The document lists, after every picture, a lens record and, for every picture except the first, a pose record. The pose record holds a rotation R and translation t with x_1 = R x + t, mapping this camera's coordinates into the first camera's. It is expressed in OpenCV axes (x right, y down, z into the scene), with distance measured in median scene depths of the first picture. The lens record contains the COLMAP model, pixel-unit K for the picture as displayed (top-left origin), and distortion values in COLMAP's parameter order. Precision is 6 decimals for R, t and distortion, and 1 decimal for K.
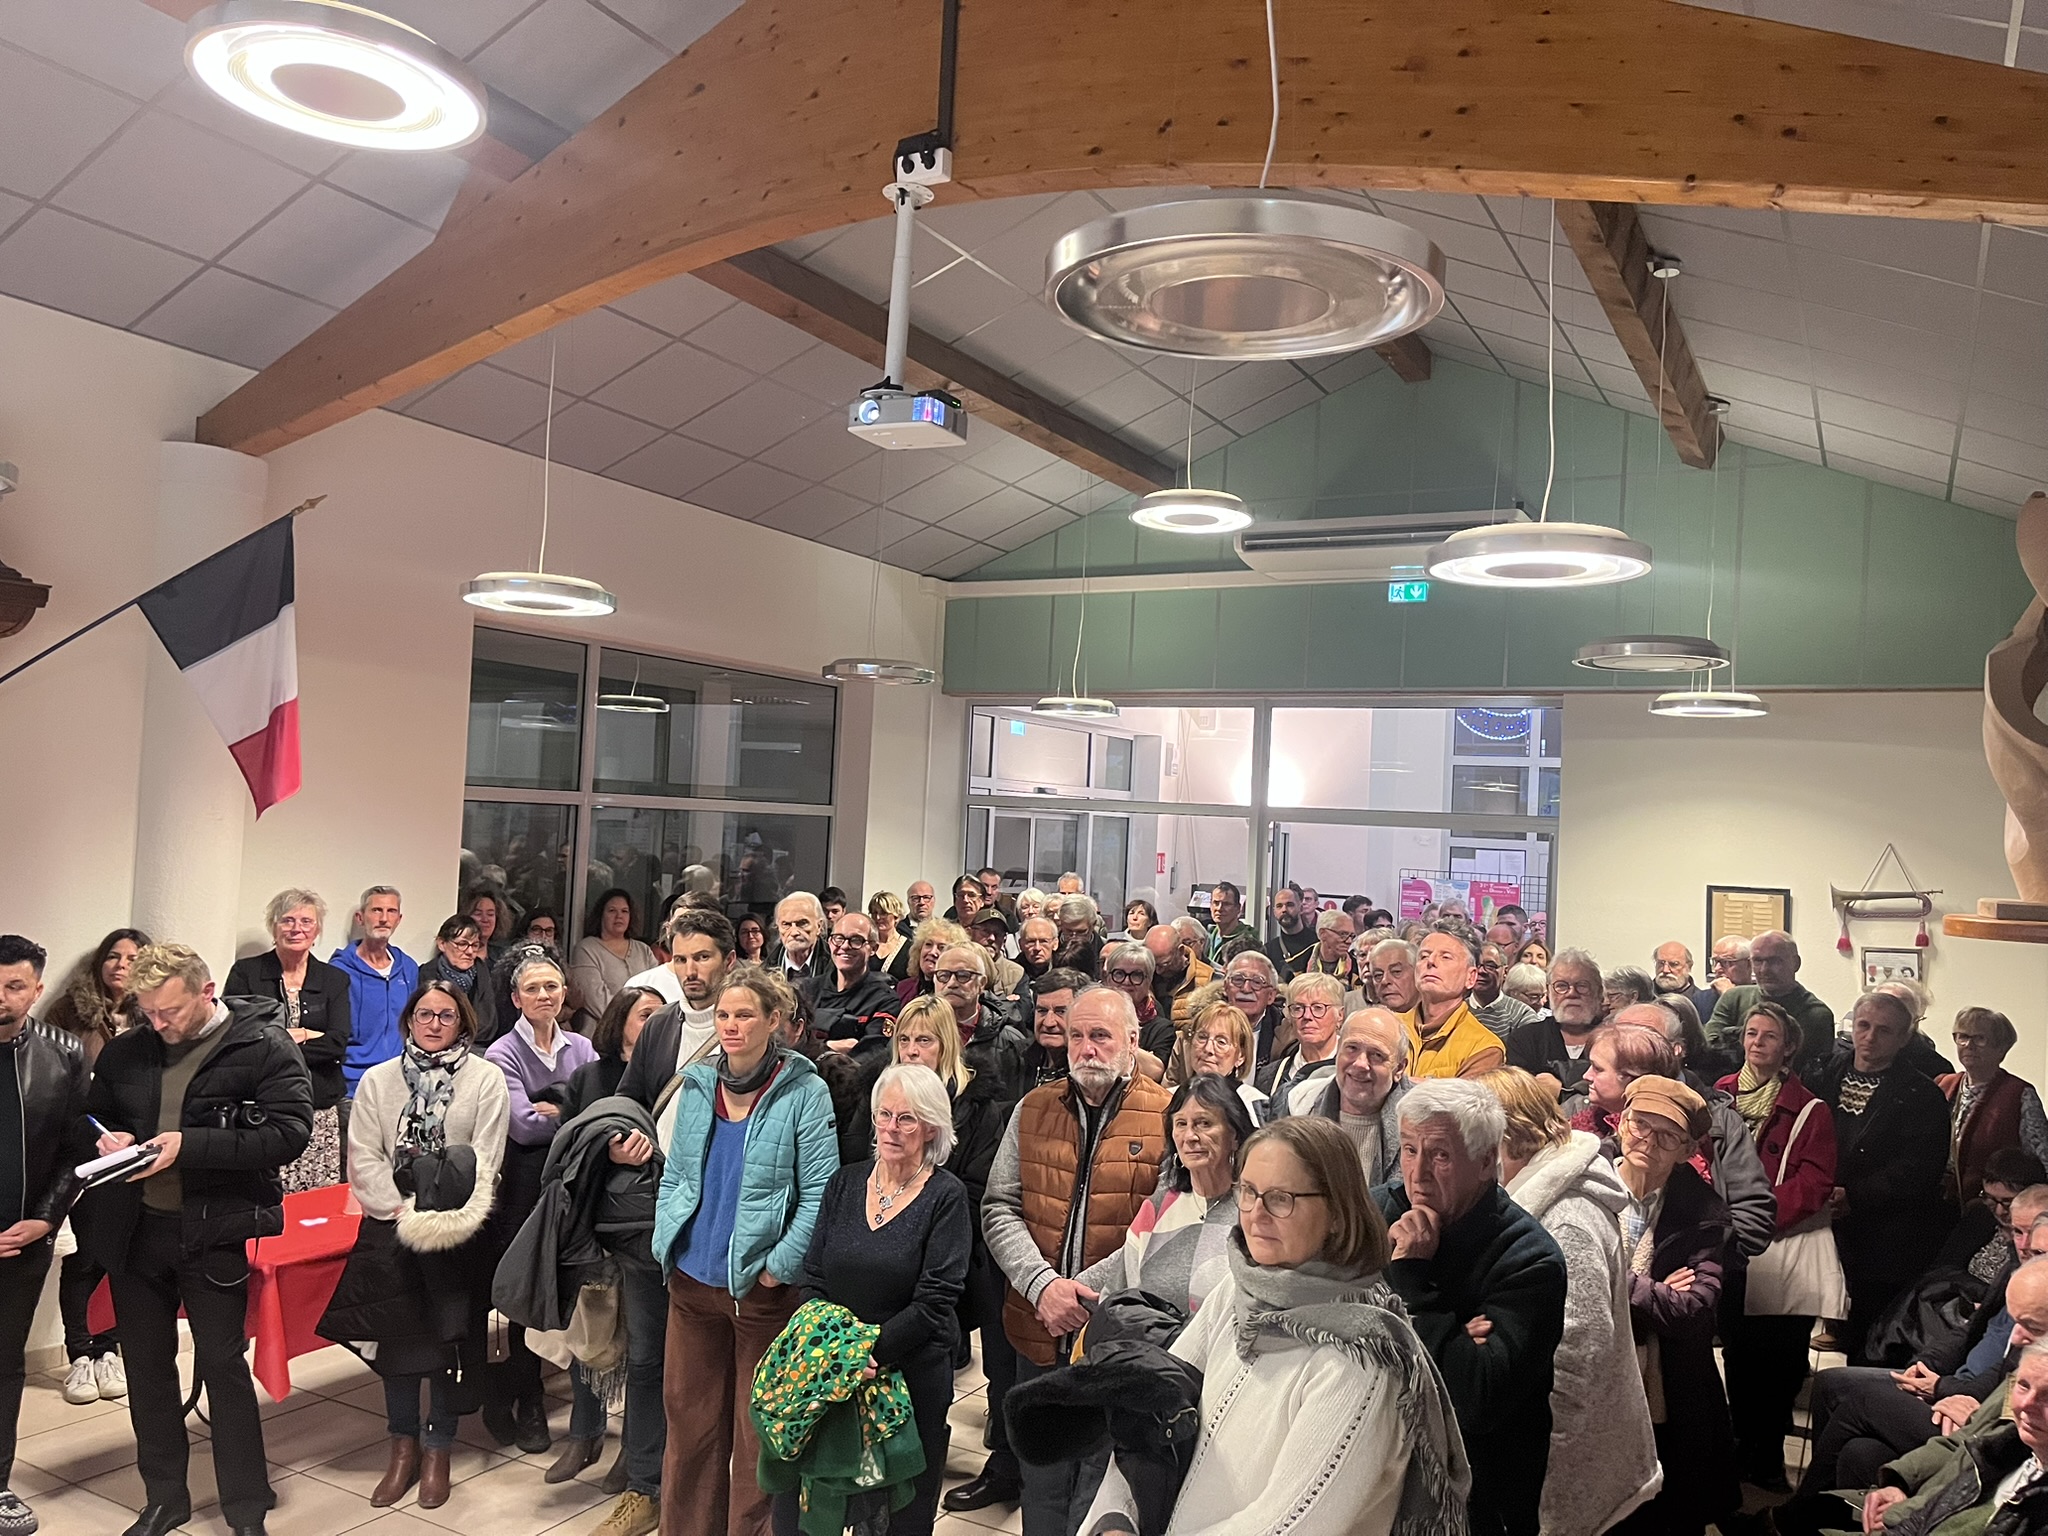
lens RADIAL K [[1564.4, 0, 1027.9], [0, 1564.4, 770.8], [0, 0, 1]] dist [0.066305, -0.081358]
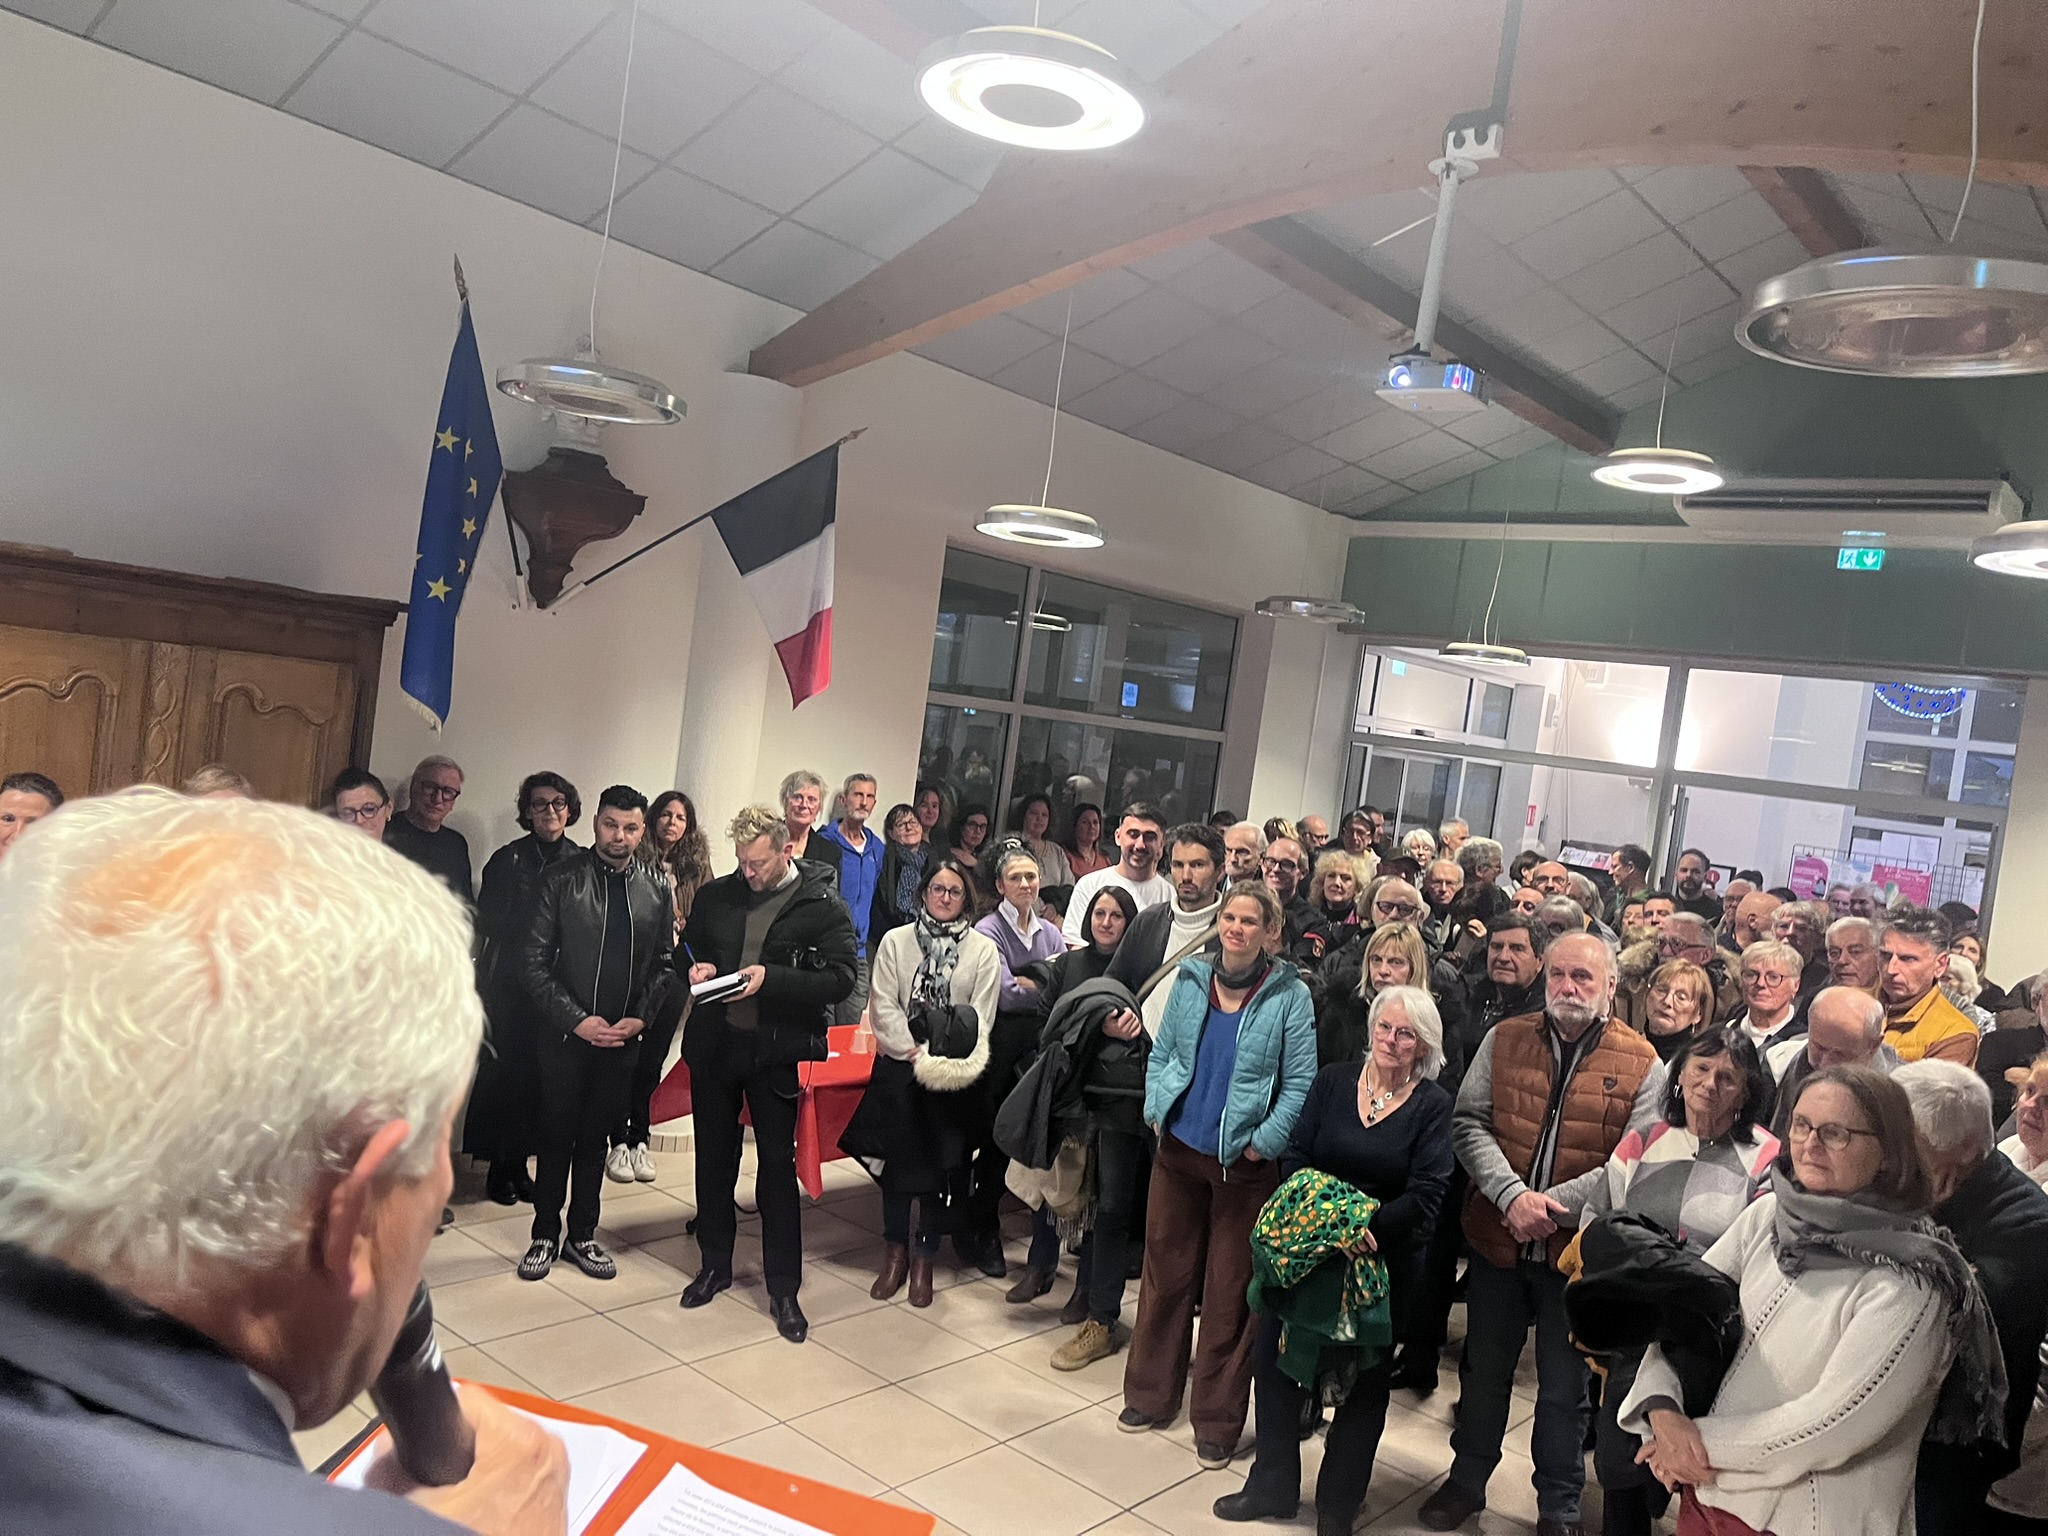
lens RADIAL K [[1564.4, 0, 1003.9], [0, 1564.4, 777.9], [0, 0, 1]] dist [0.066305, -0.081358]
pose [[0.974908, 0.088192, -0.204391, -0.098207], [-0.076930, 0.995081, 0.062421, -0.002206], [0.208890, -0.045131, 0.976897, -0.095827]]
